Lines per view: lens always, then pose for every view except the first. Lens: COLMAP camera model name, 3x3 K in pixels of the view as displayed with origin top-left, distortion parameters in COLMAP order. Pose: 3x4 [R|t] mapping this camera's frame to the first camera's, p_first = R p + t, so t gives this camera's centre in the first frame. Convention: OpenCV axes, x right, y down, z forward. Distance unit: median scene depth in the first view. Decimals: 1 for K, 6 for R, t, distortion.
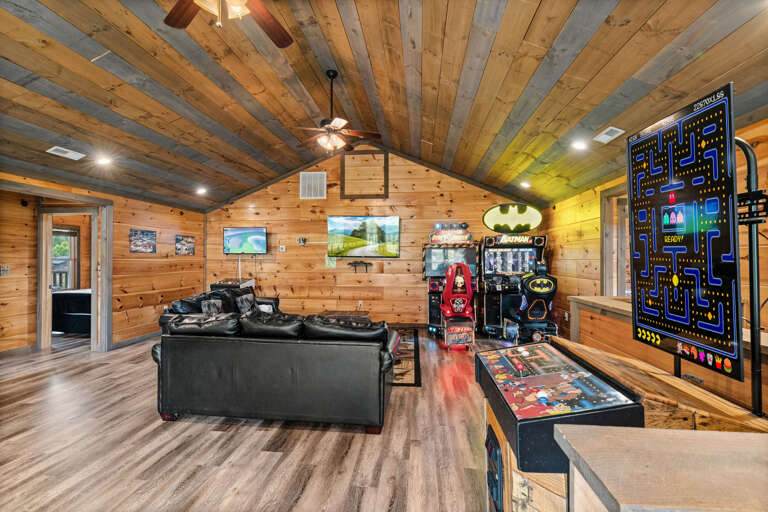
lens RADIAL K [[349.1, 0, 383.6], [0, 349.1, 256.8], [0, 0, 1]] dist [-0.004775, 0.002263]
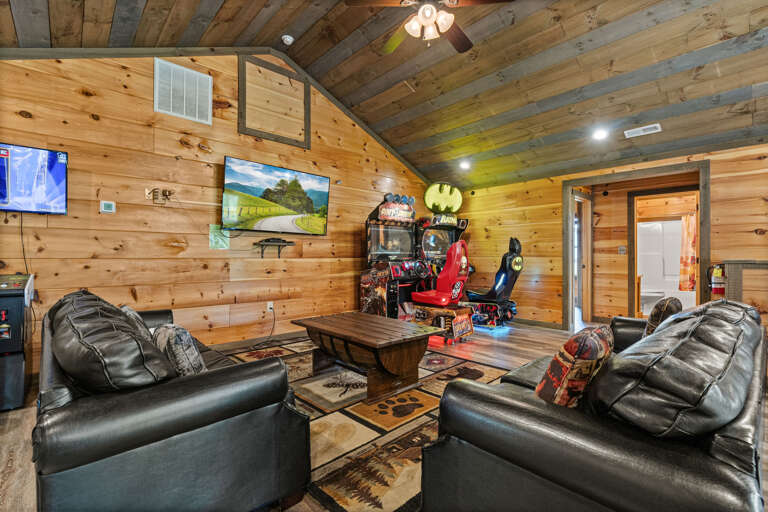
lens RADIAL K [[349.1, 0, 385.3], [0, 349.1, 254.0], [0, 0, 1]] dist [-0.004775, 0.002263]
pose [[0.655163, 0.003687, 0.755479, -0.498184], [-0.004798, 0.999988, -0.000720, 0.047177], [-0.755472, -0.003153, 0.655173, 0.527186]]
